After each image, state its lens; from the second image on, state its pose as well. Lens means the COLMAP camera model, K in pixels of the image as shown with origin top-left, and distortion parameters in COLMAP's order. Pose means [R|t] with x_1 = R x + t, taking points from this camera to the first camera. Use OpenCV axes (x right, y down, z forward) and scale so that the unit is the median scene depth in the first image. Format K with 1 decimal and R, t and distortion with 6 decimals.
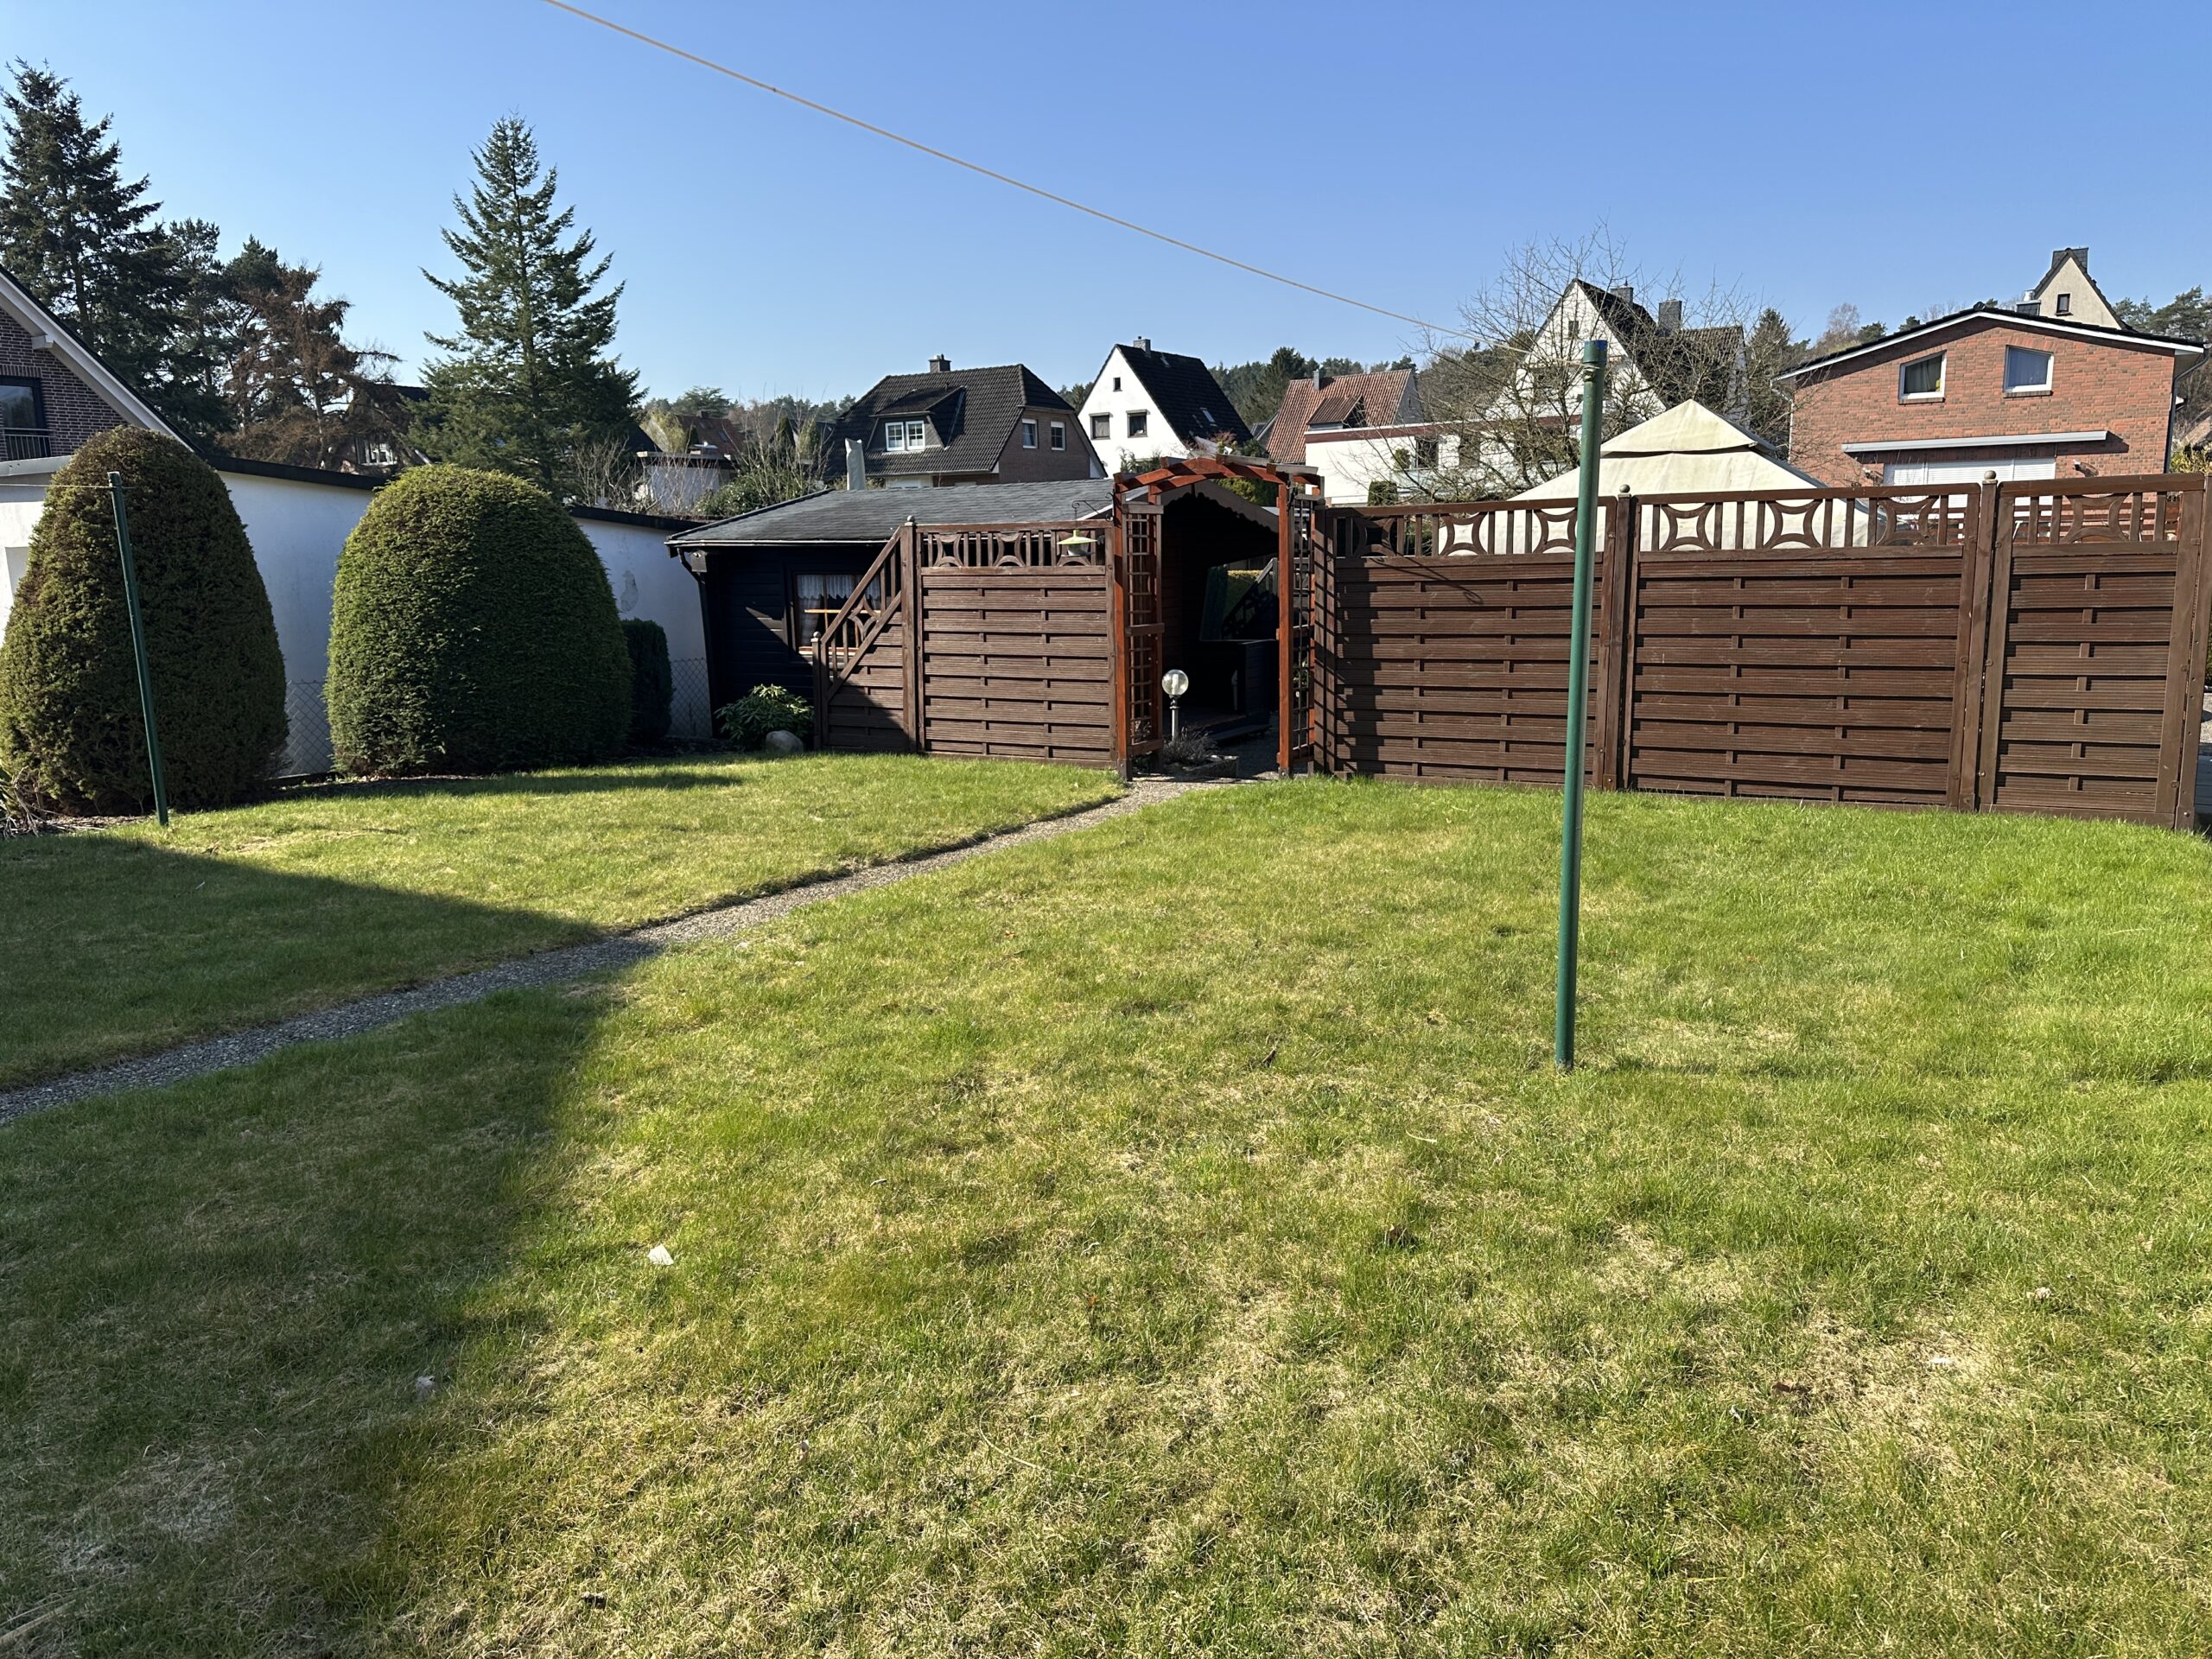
lens RADIAL K [[1530.7, 0, 1089.3], [0, 1530.7, 842.4], [0, 0, 1]] dist [0.027854, -0.033641]
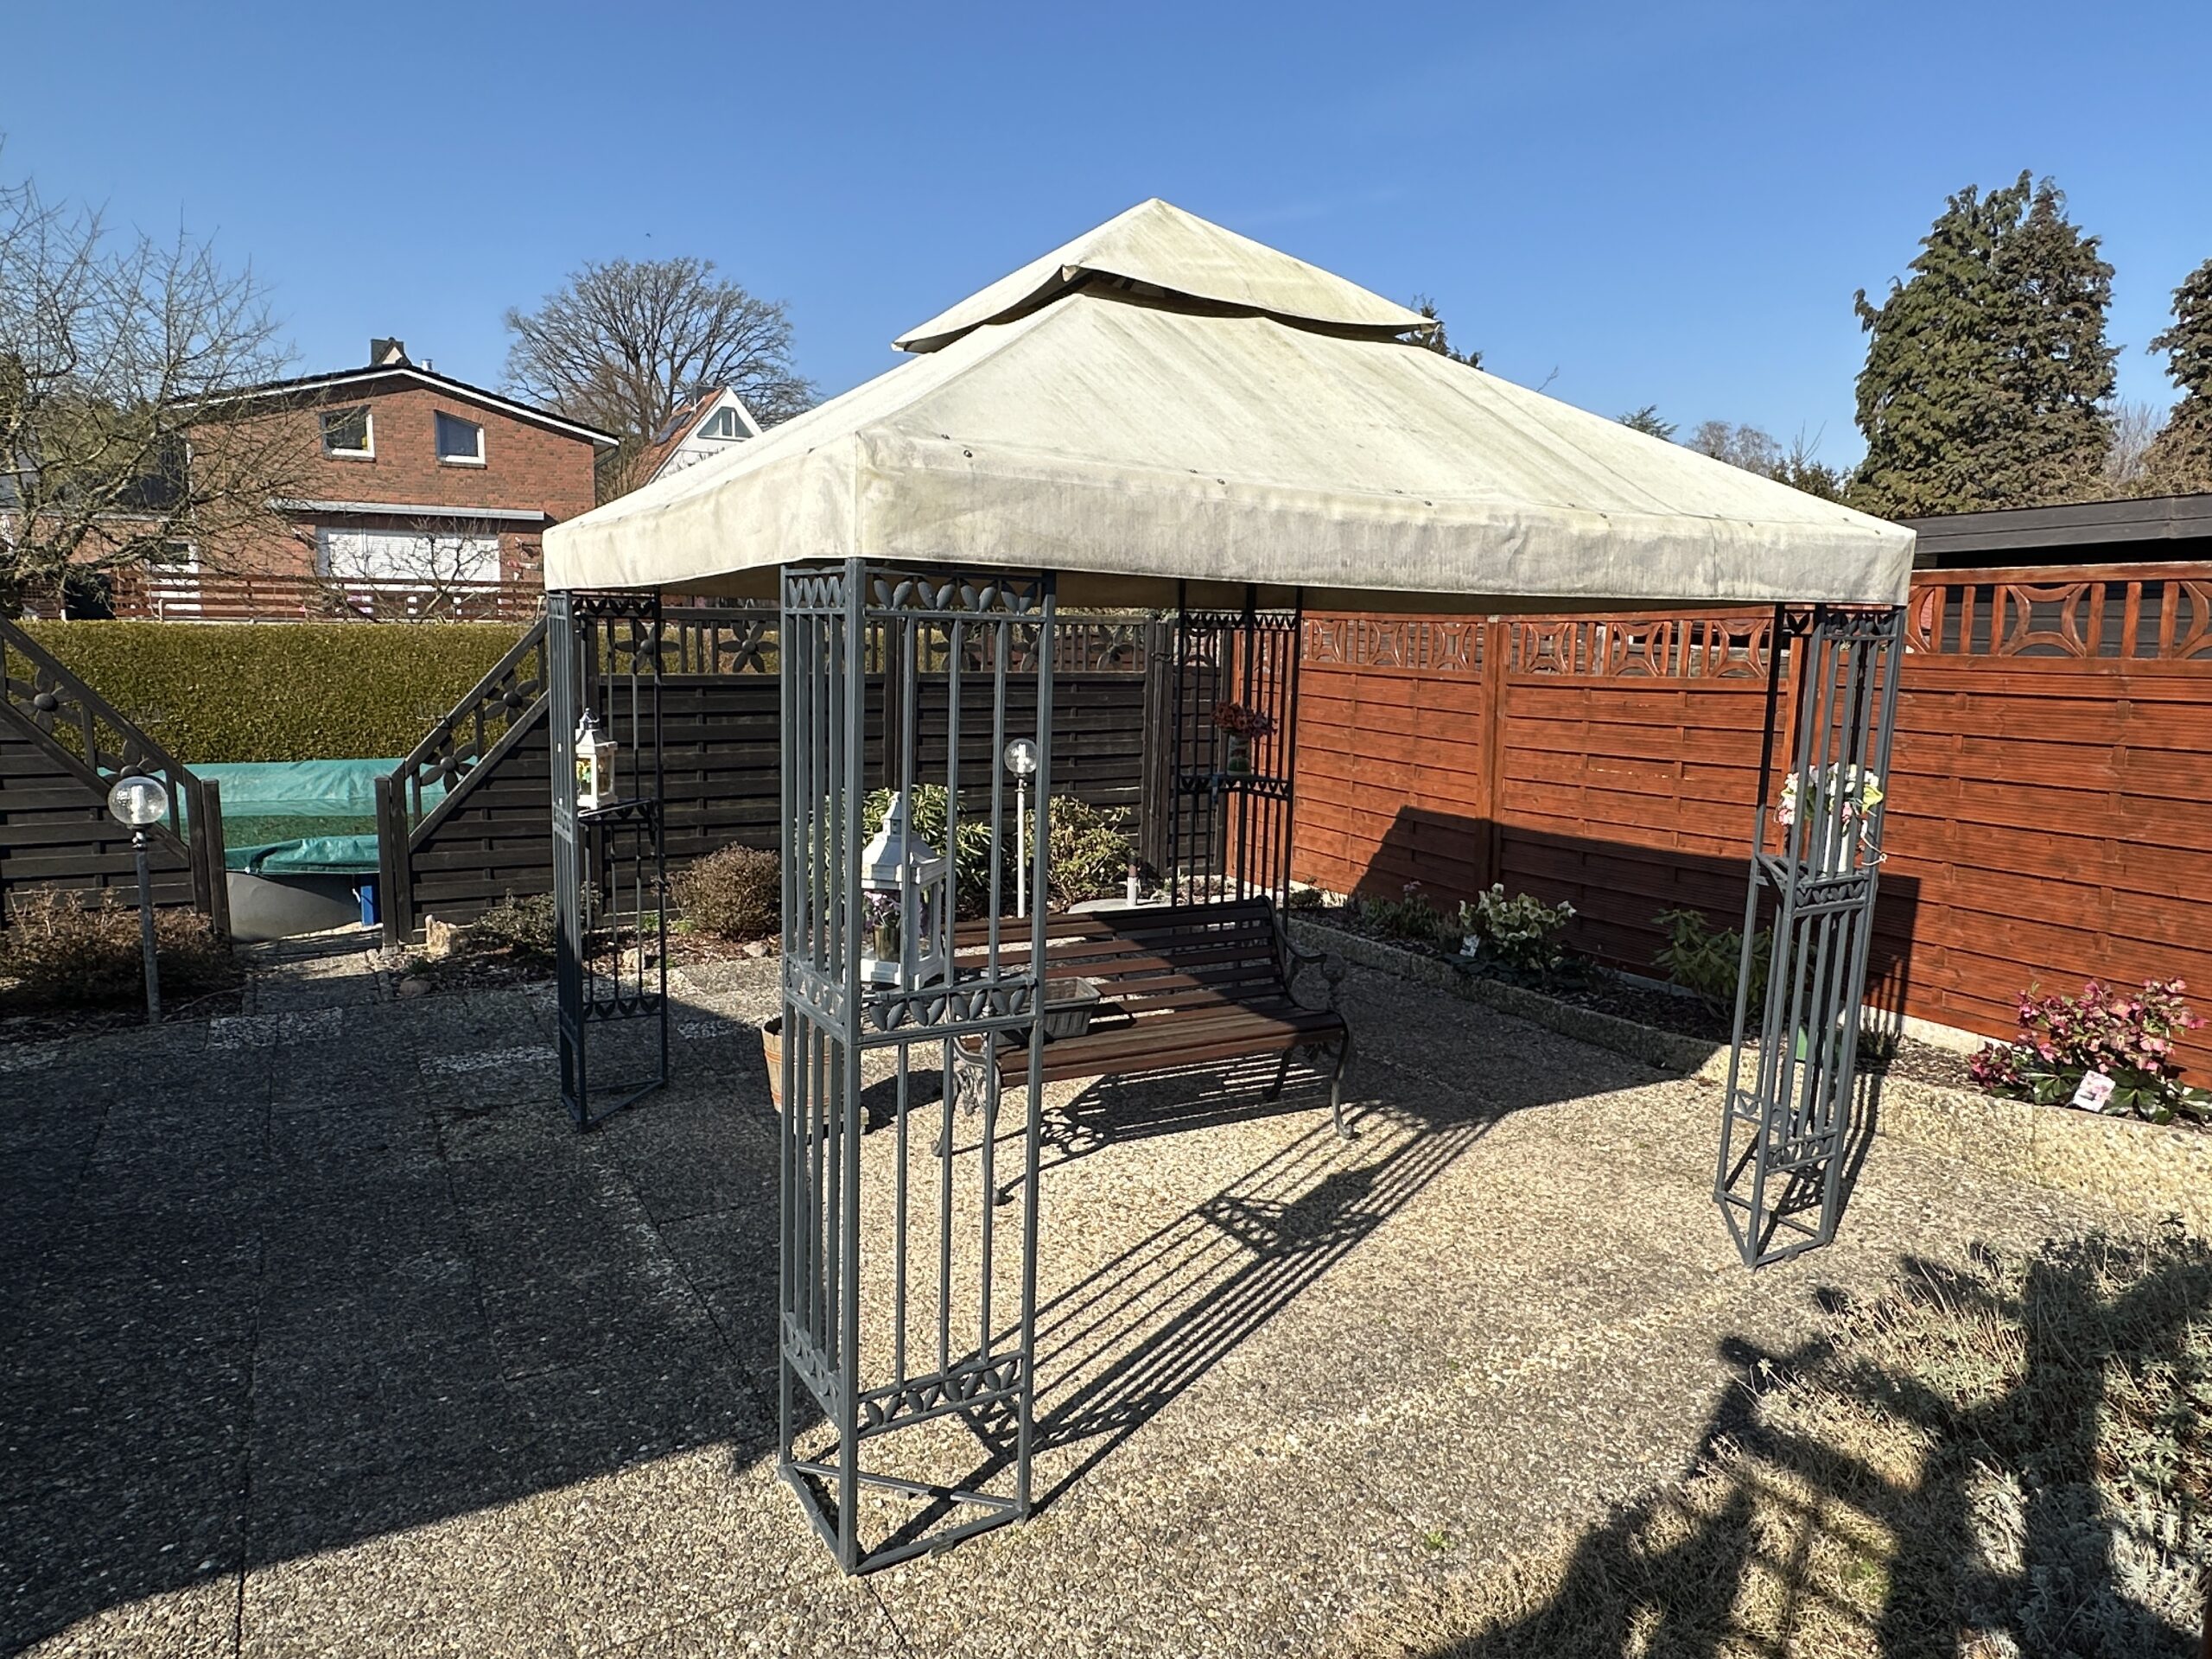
lens RADIAL K [[1387.5, 0, 1107.0], [0, 1387.5, 812.9], [0, 0, 1]] dist [-0.006110, 0.000121]
pose [[0.463765, -0.088942, 0.881482, 0.013989], [0.138999, 0.989931, 0.026754, -0.029190], [-0.874986, 0.110117, 0.471458, 0.171352]]
